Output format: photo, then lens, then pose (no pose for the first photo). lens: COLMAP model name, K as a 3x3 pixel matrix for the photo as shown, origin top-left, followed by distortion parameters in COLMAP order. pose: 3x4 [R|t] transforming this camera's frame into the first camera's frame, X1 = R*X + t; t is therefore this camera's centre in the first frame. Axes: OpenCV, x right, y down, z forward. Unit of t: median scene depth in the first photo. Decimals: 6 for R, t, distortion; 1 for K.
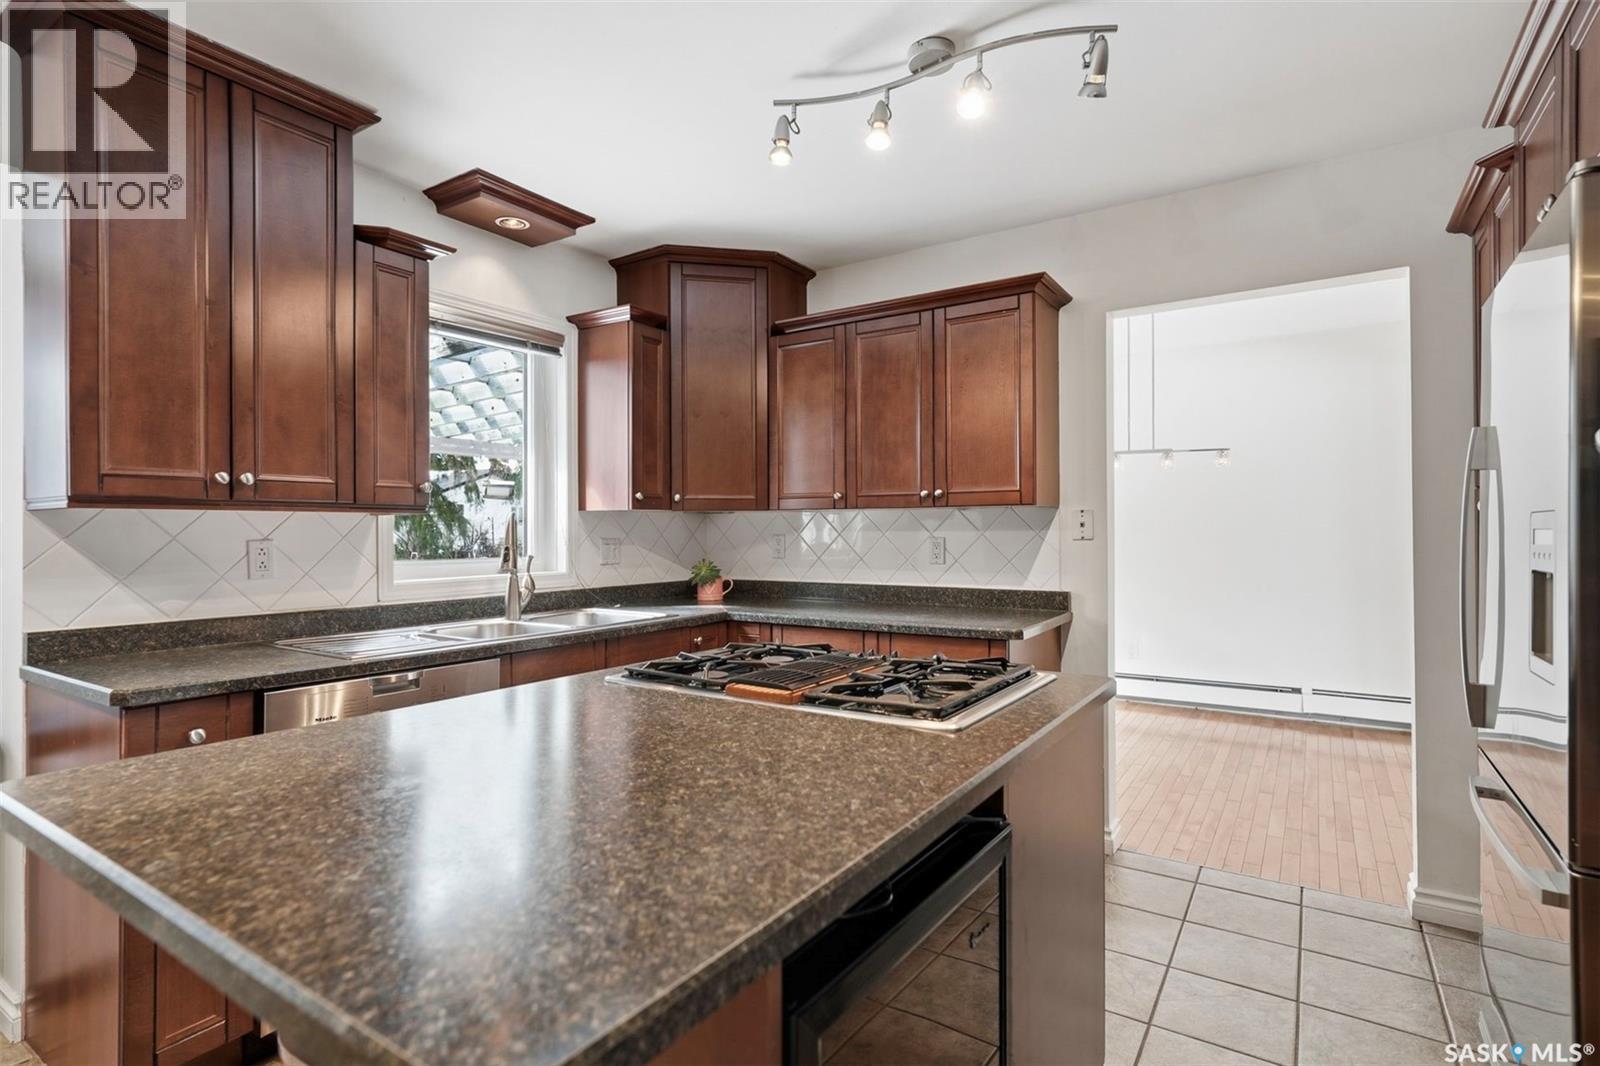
lens RADIAL K [[779.5, 0, 789.8], [0, 779.5, 532.6], [0, 0, 1]] dist [-0.000740, 0.000895]
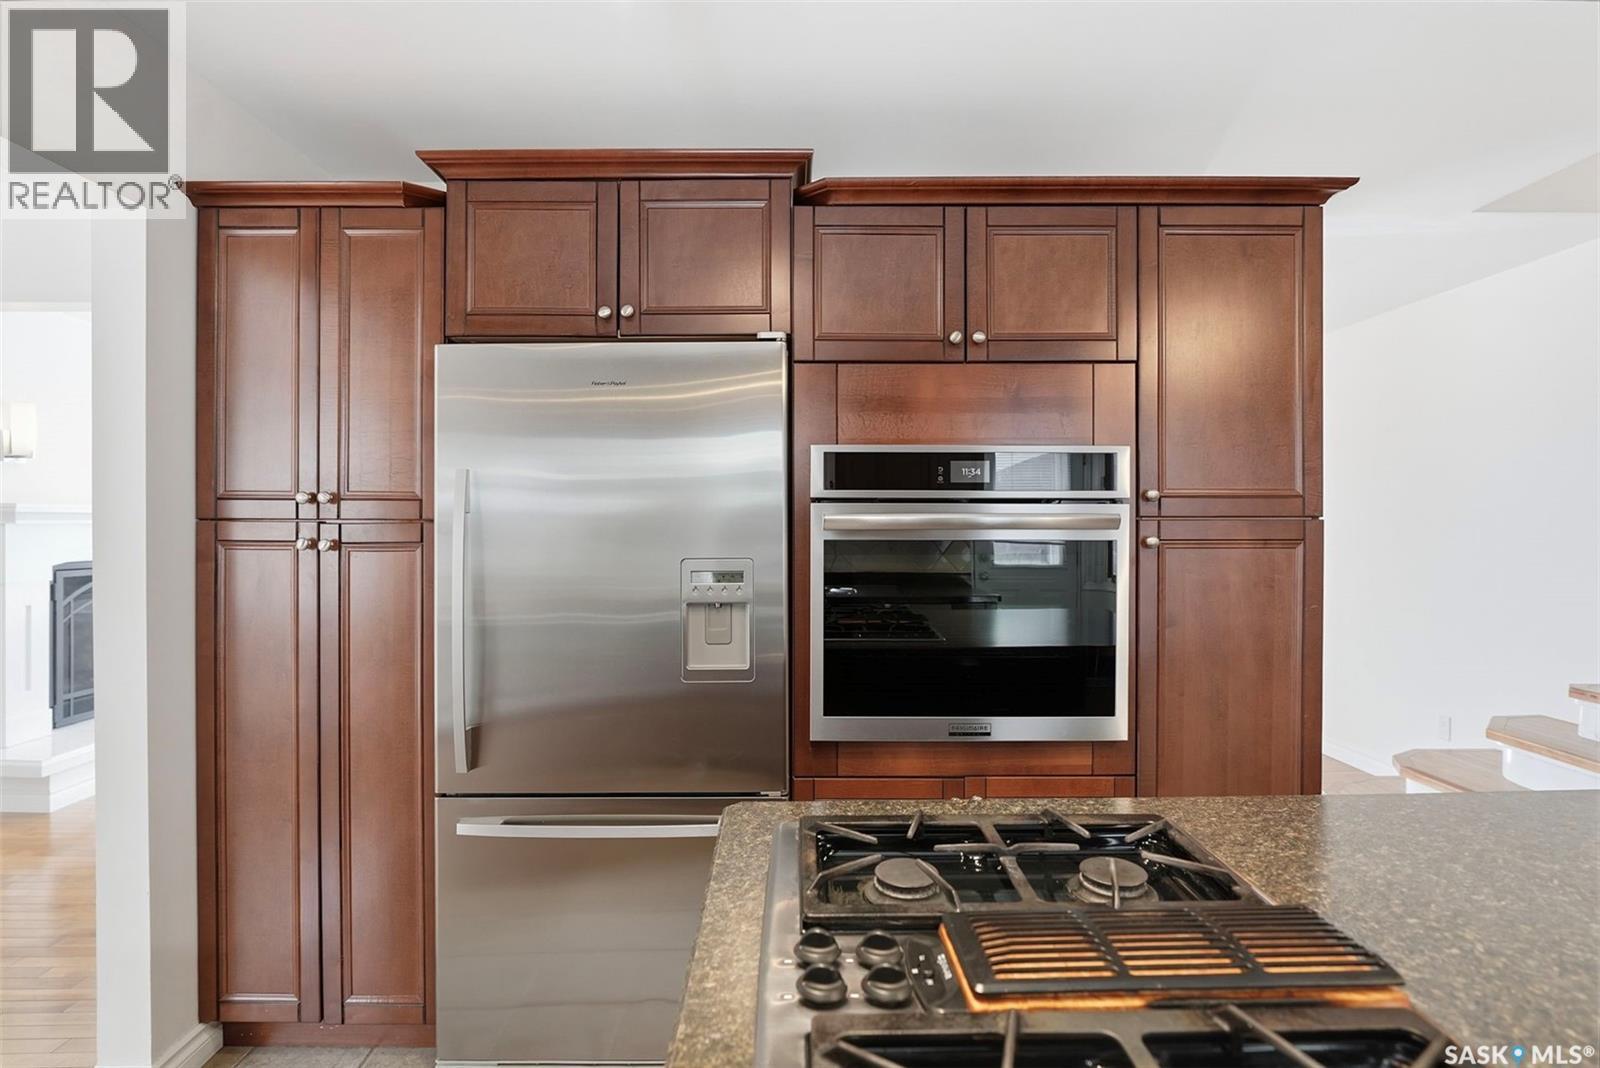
lens RADIAL K [[812.4, 0, 798.2], [0, 812.4, 540.0], [0, 0, 1]] dist [-0.010284, -0.000475]
pose [[-0.558630, -0.005016, 0.829402, -0.155672], [0.002999, 0.999963, 0.008067, -0.038522], [-0.829412, 0.006994, -0.558594, 0.886750]]
